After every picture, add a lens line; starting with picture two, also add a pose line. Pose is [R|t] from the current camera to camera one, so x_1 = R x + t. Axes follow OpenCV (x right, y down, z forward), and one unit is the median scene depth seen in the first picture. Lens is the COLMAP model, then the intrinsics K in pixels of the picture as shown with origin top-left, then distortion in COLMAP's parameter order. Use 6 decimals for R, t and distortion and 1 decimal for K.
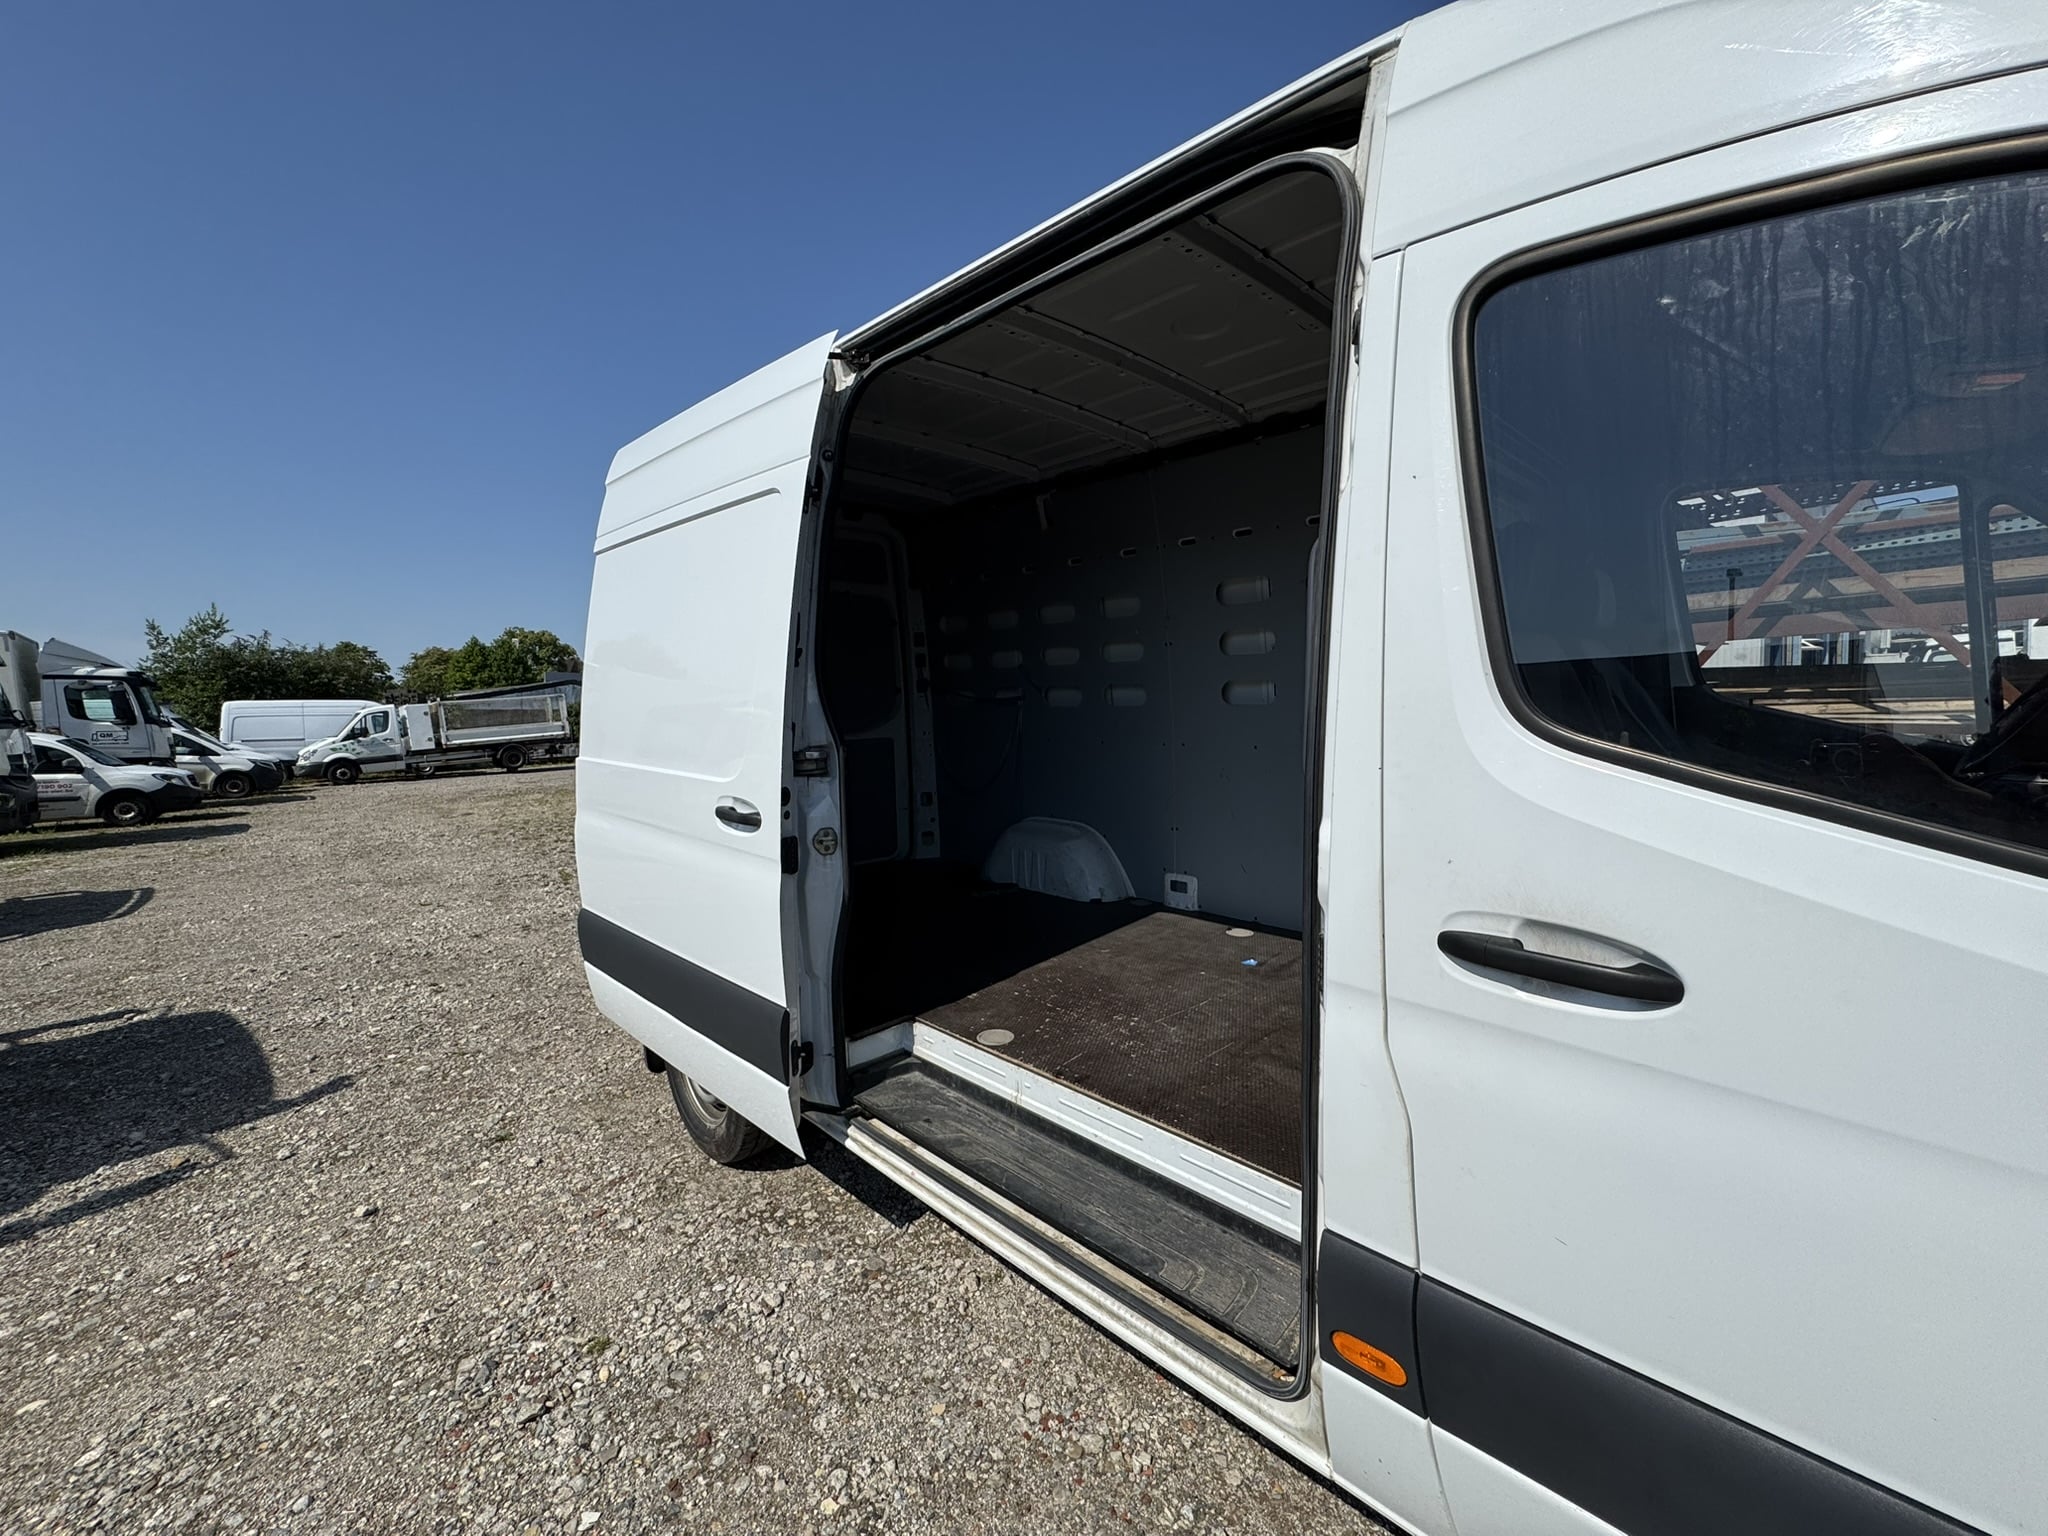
lens RADIAL K [[817.5, 0, 1024.0], [0, 817.5, 768.0], [0, 0, 1]] dist [-0.000028, -0.000044]
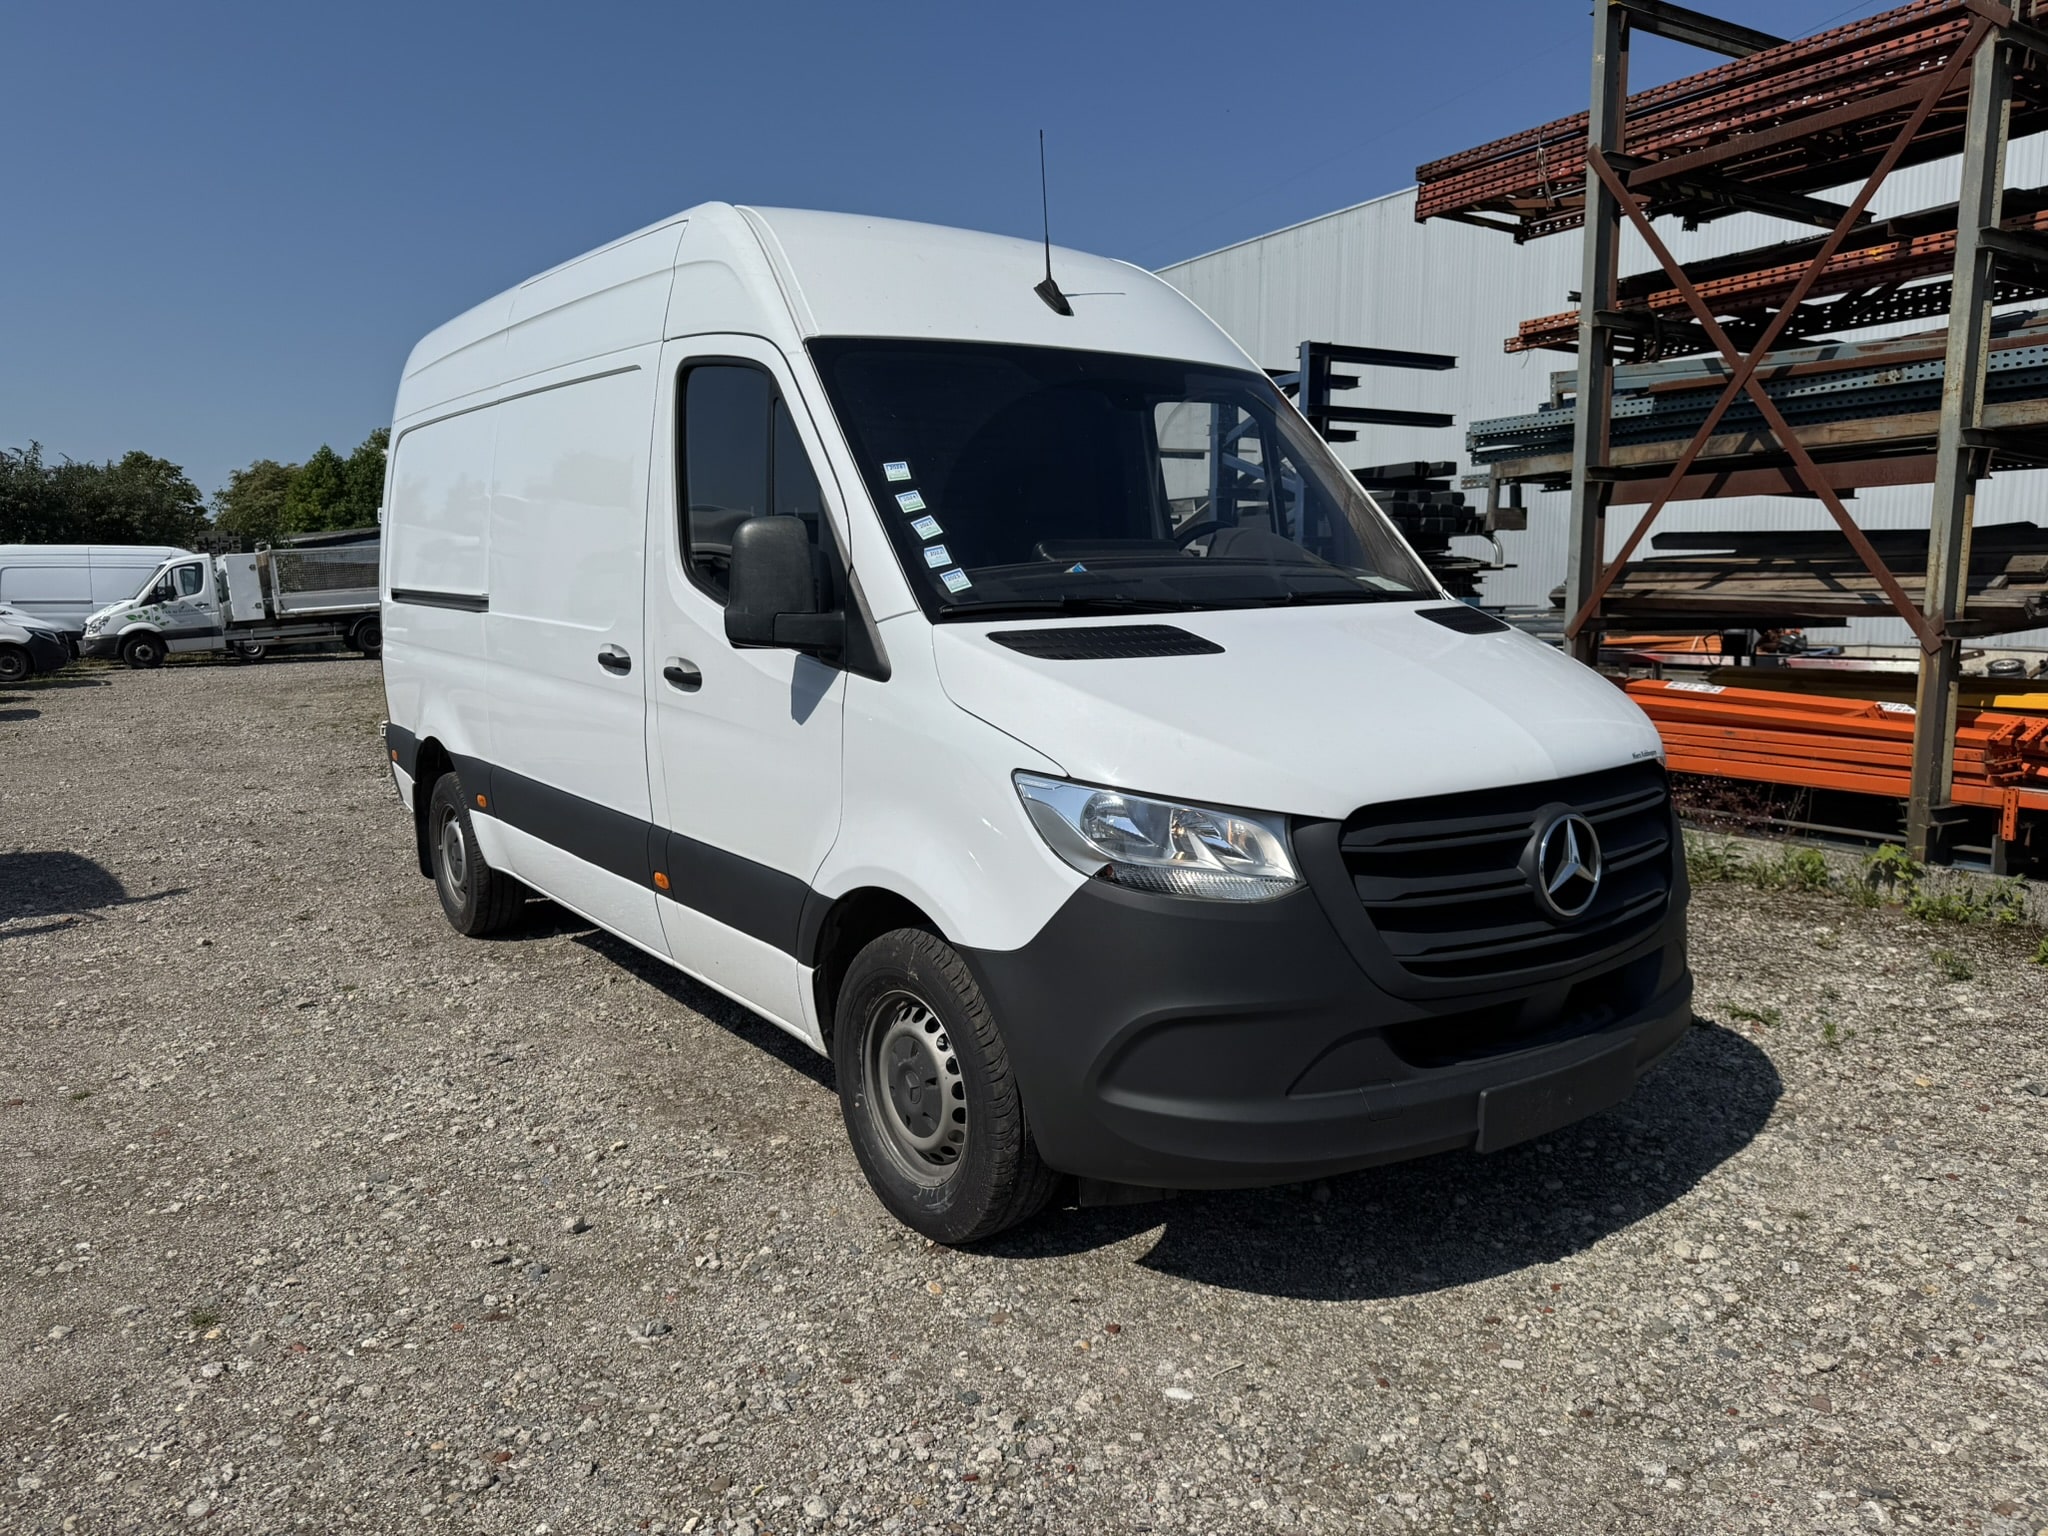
lens RADIAL K [[1413.4, 0, 1016.4], [0, 1413.4, 771.8], [0, 0, 1]] dist [0.008054, -0.007978]
pose [[0.989927, 0.035933, -0.136942, 0.224615], [-0.026895, 0.997371, 0.067284, 0.022991], [0.138999, -0.062923, 0.988291, -0.298720]]
